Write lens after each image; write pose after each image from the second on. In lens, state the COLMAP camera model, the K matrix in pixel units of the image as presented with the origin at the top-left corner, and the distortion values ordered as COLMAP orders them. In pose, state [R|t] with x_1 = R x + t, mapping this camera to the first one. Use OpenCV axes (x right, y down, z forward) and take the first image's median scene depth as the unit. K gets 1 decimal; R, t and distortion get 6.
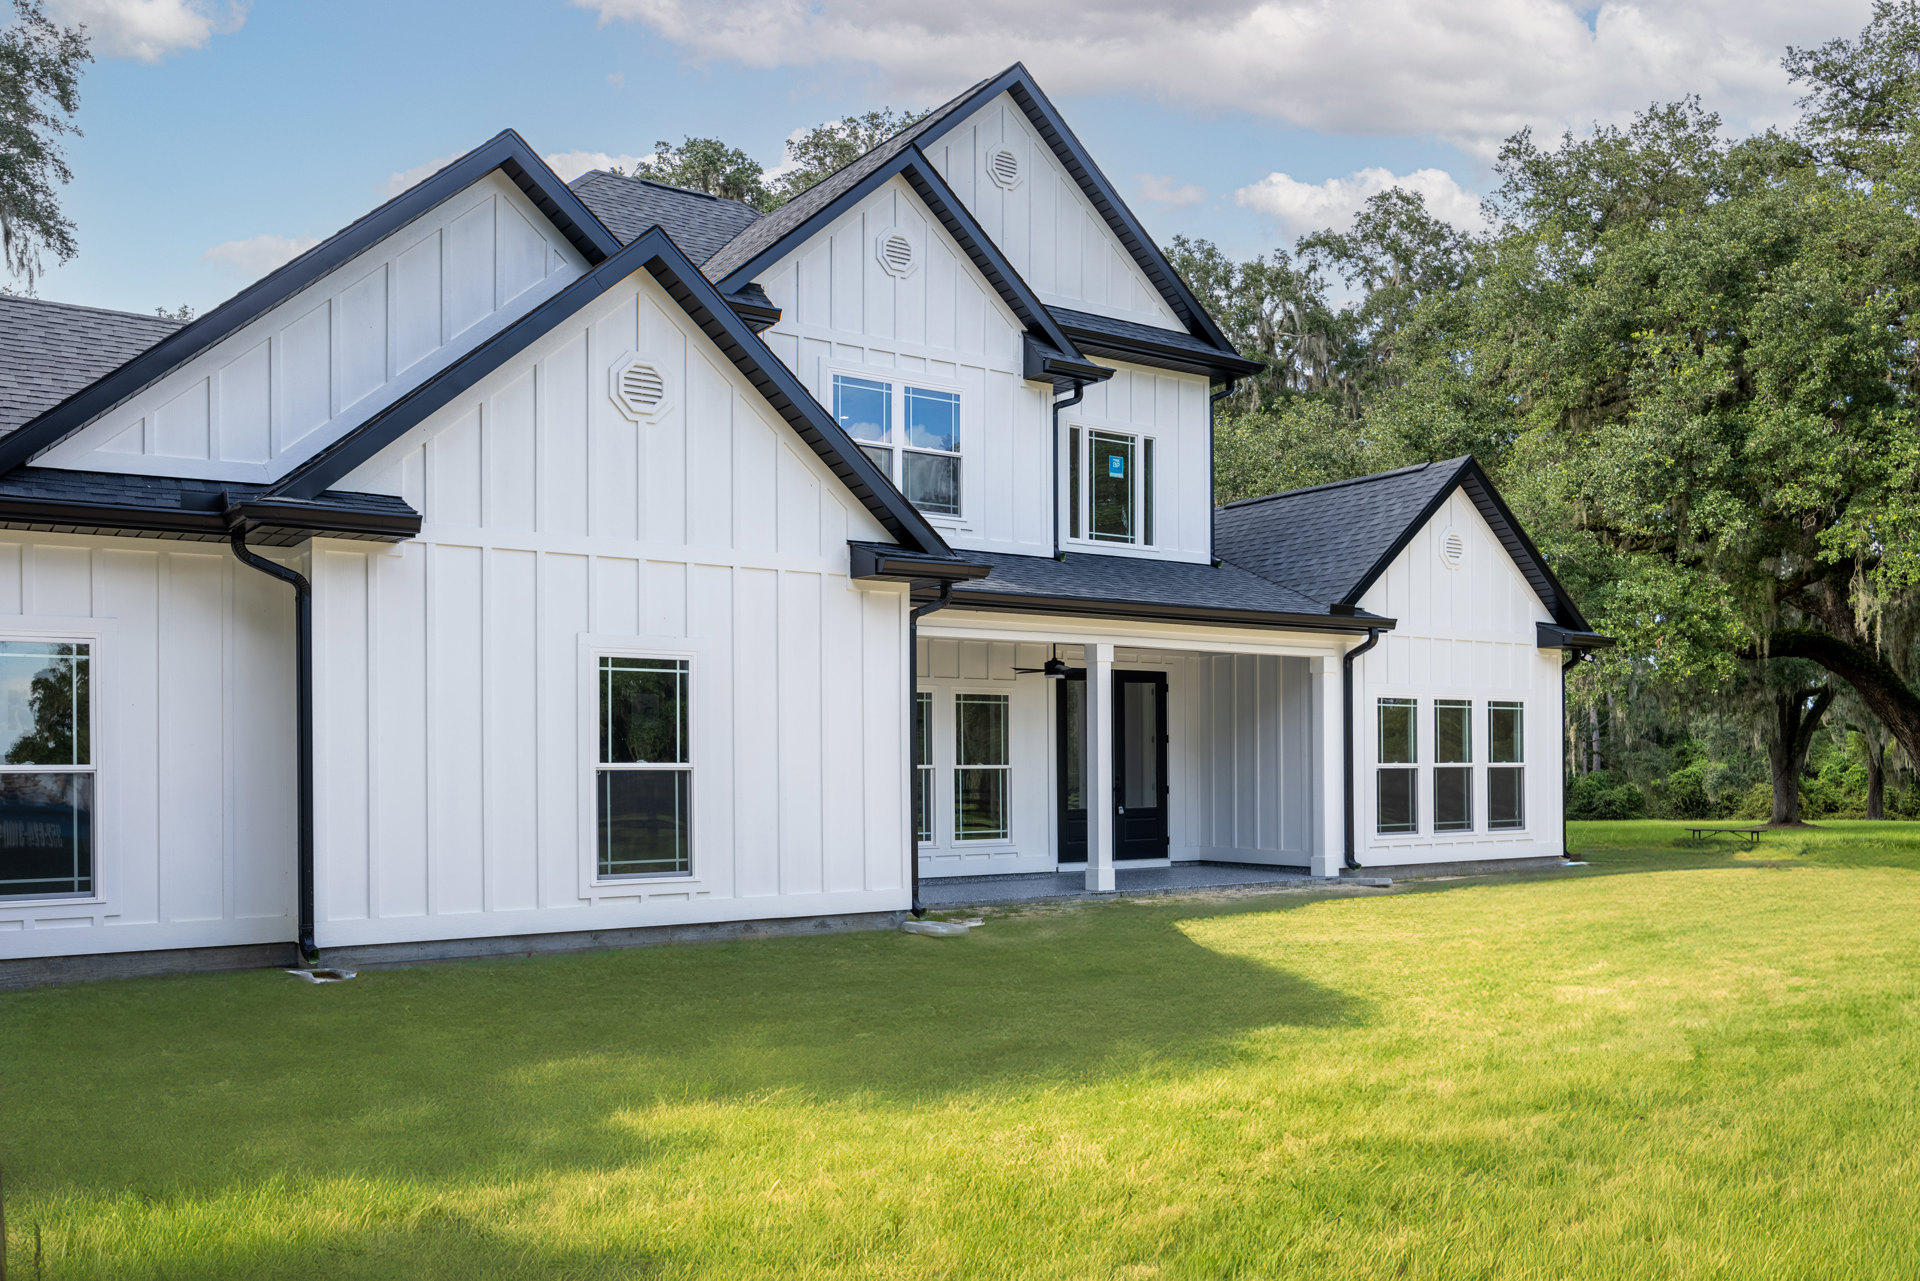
lens RADIAL K [[1615.1, 0, 986.9], [0, 1615.1, 779.1], [0, 0, 1]] dist [-0.000081, -0.012350]
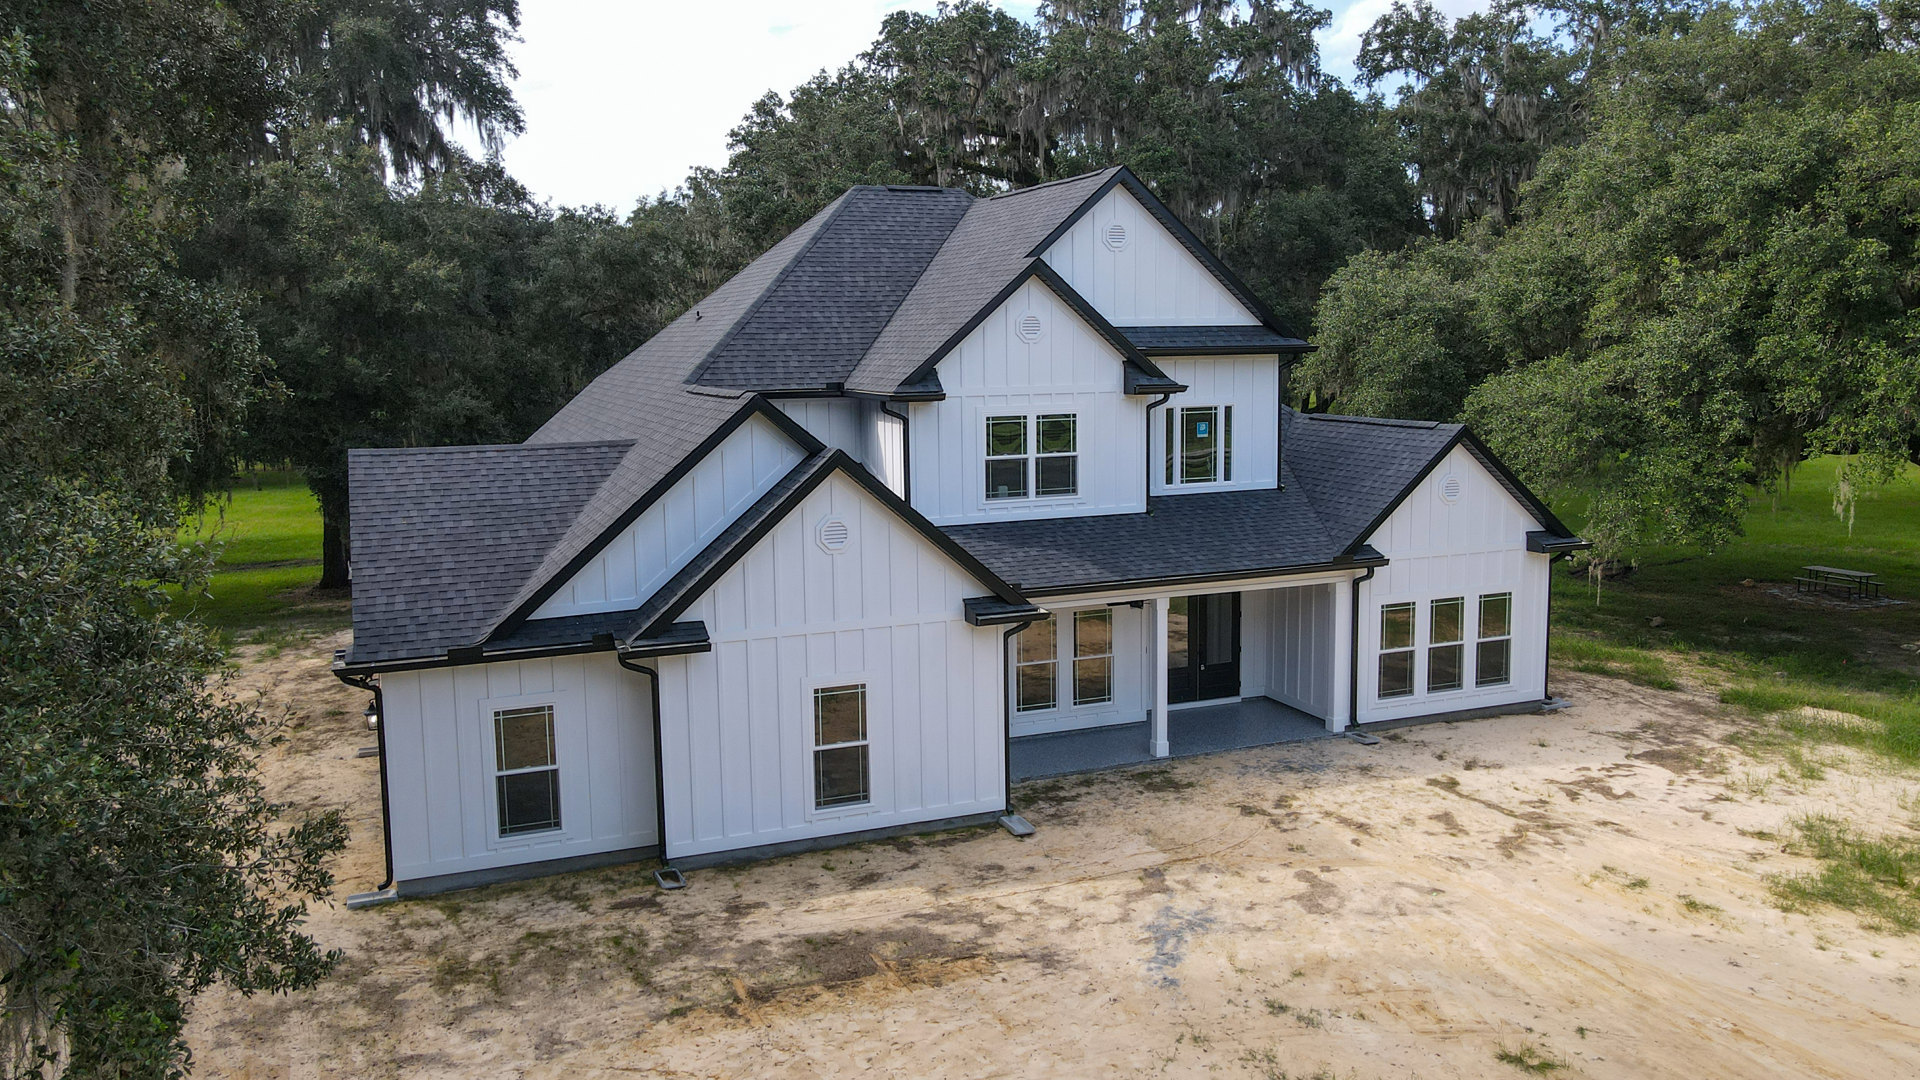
lens RADIAL K [[1452.7, 0, 961.1], [0, 1452.7, 528.4], [0, 0, 1]] dist [0.006106, 0.010180]
pose [[0.972591, 0.022559, -0.231426, 0.173687], [0.008722, 0.991042, 0.133263, -0.283388], [0.232359, -0.131629, 0.963682, -0.293891]]
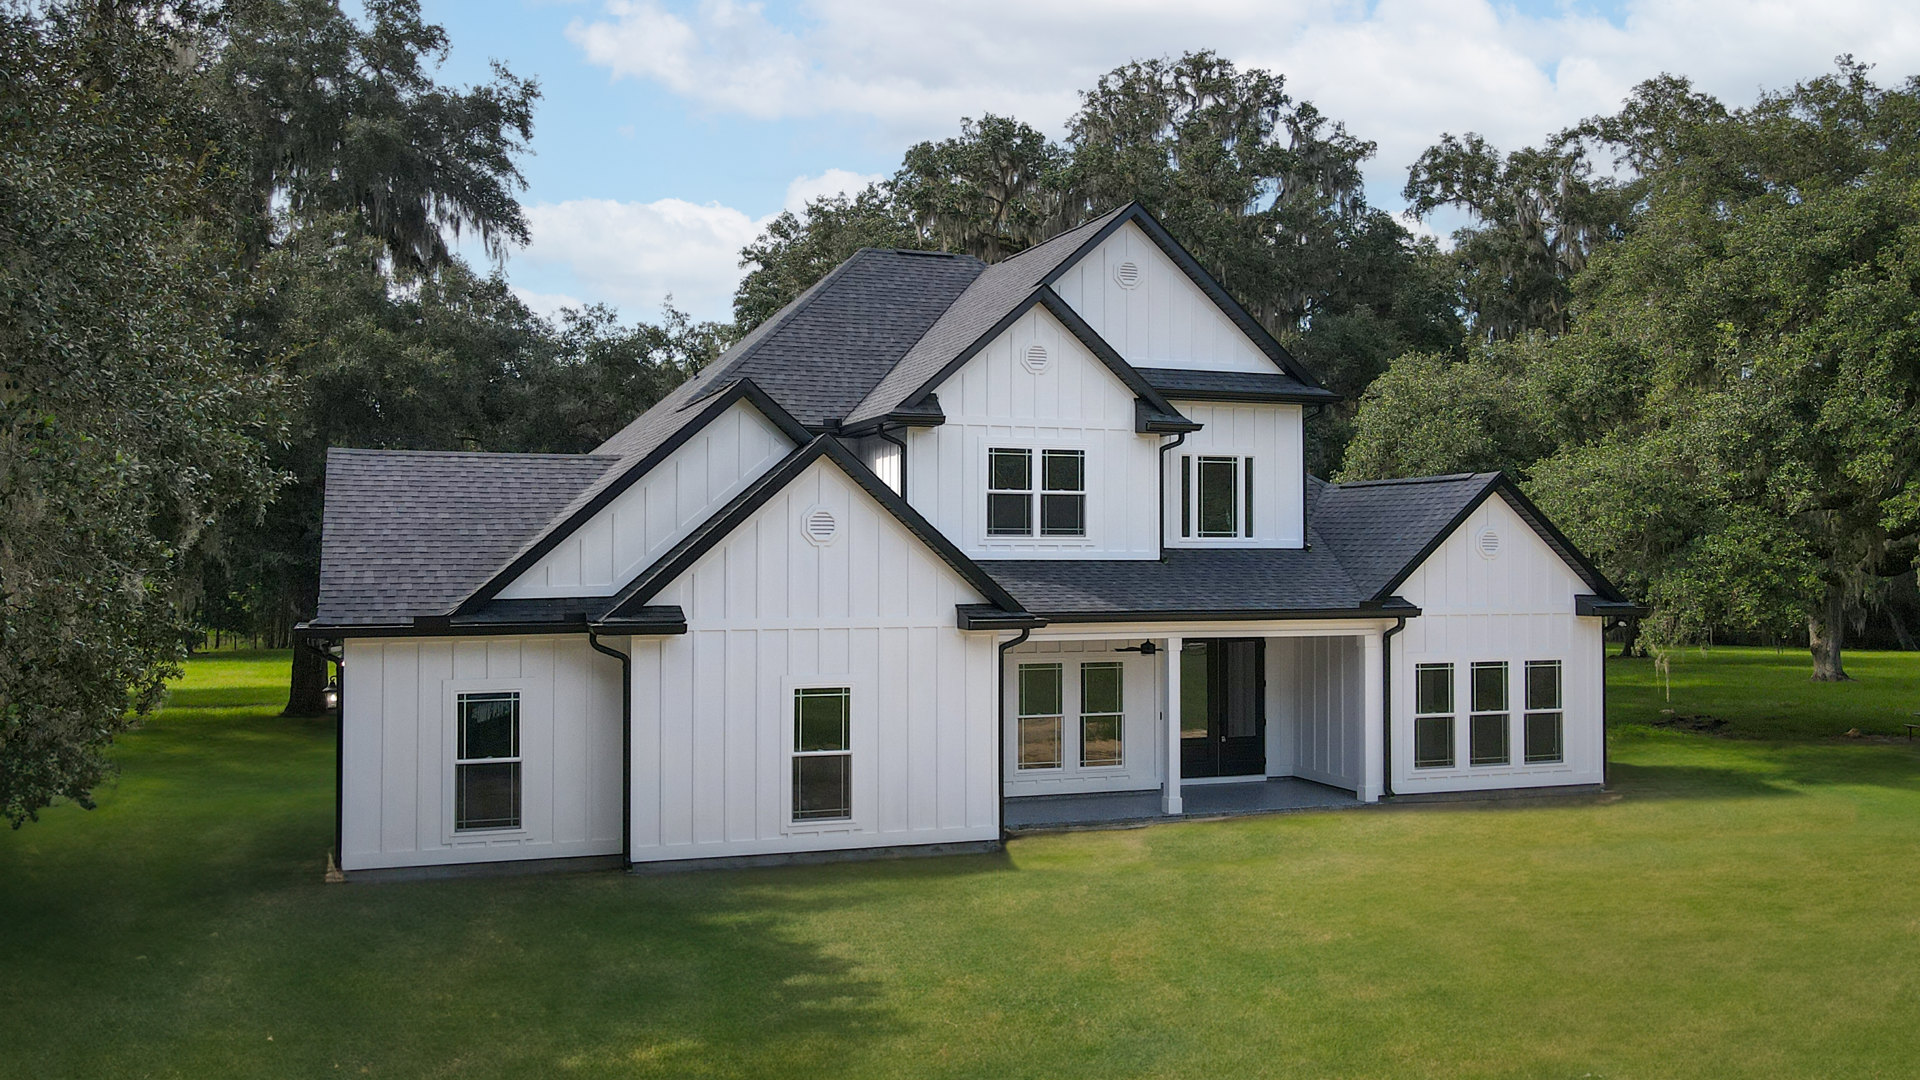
lens RADIAL K [[1608.9, 0, 928.0], [0, 1608.9, 533.4], [0, 0, 1]] dist [0.002793, 0.013552]
pose [[0.961991, 0.004023, -0.273052, 0.213318], [-0.007997, 0.999878, -0.013443, -0.132116], [0.272965, 0.015116, 0.961905, -0.348827]]
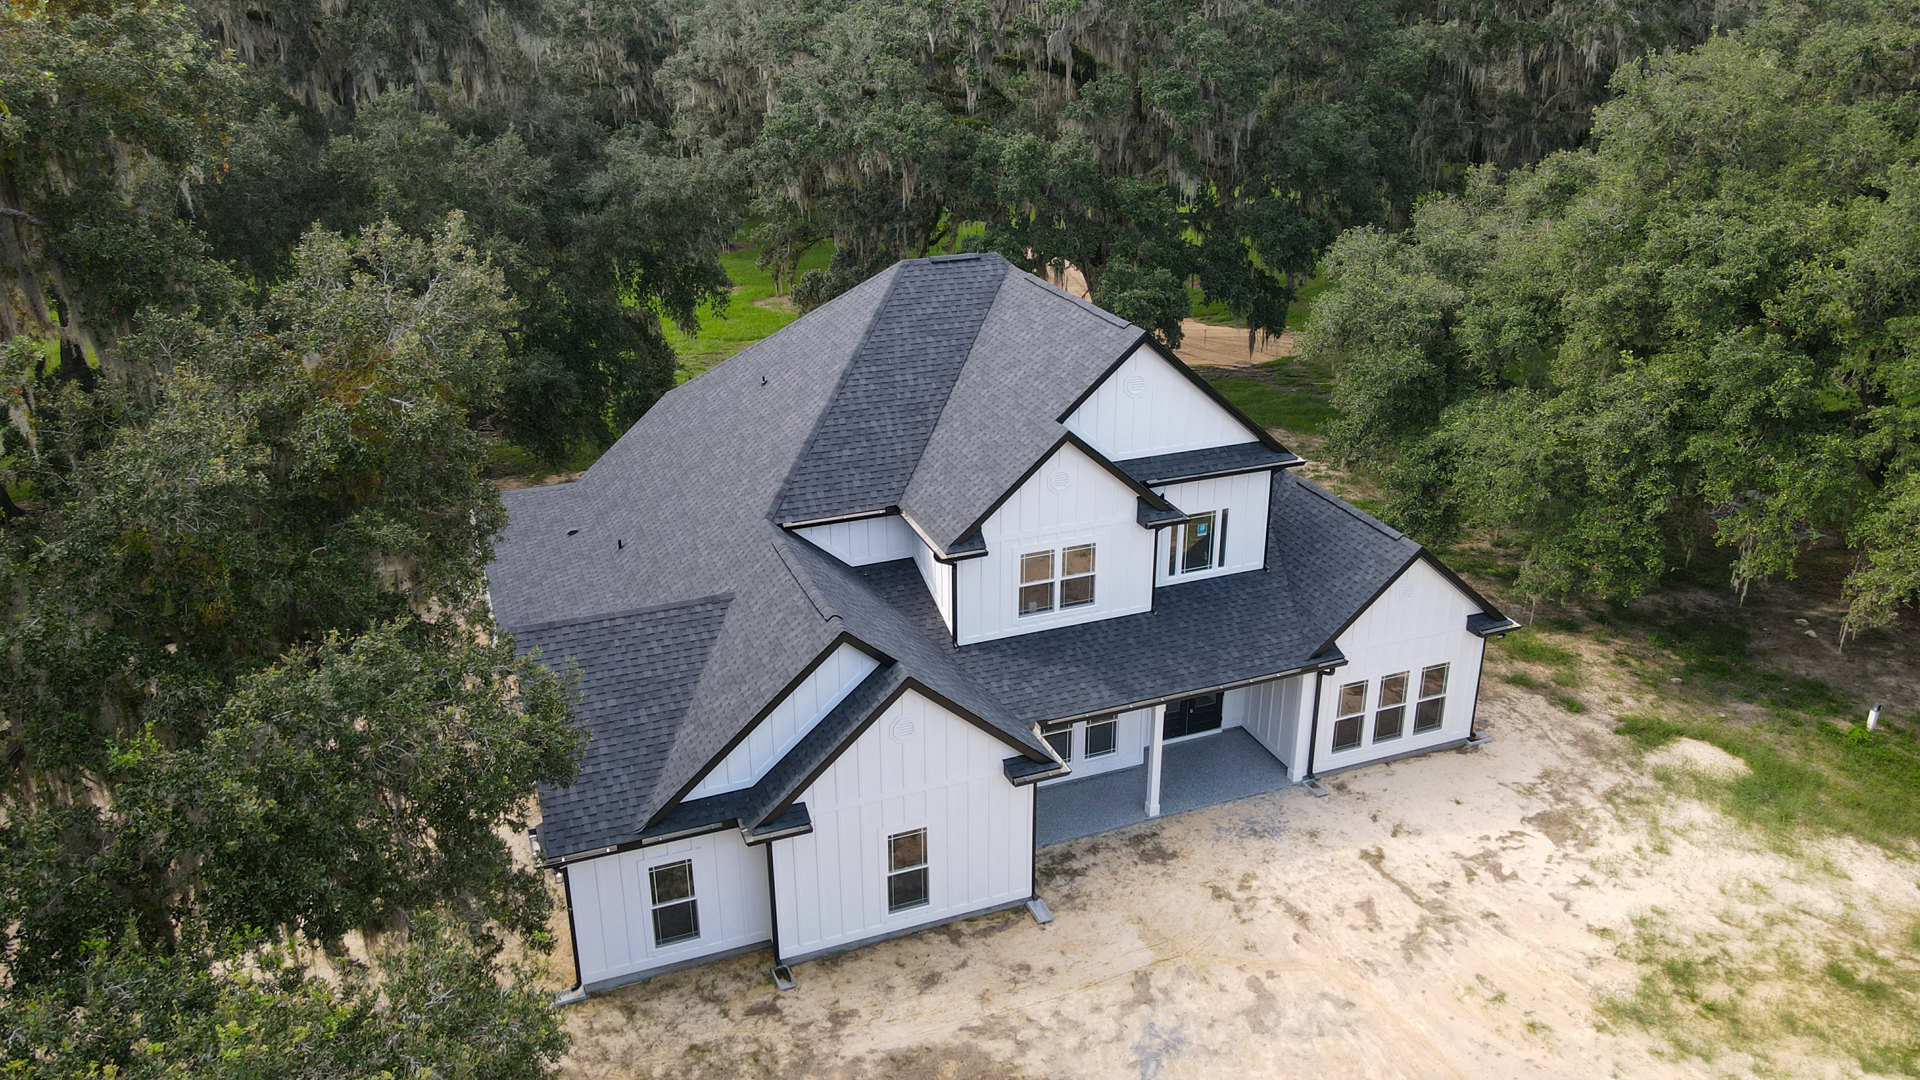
lens RADIAL K [[1452.7, 0, 962.6], [0, 1452.7, 540.9], [0, 0, 1]] dist [0.006106, 0.010180]
pose [[0.971705, 0.094901, -0.216295, 0.167961], [-0.001659, 0.918454, 0.395524, -0.788651], [0.236193, -0.383974, 0.892624, -0.411070]]
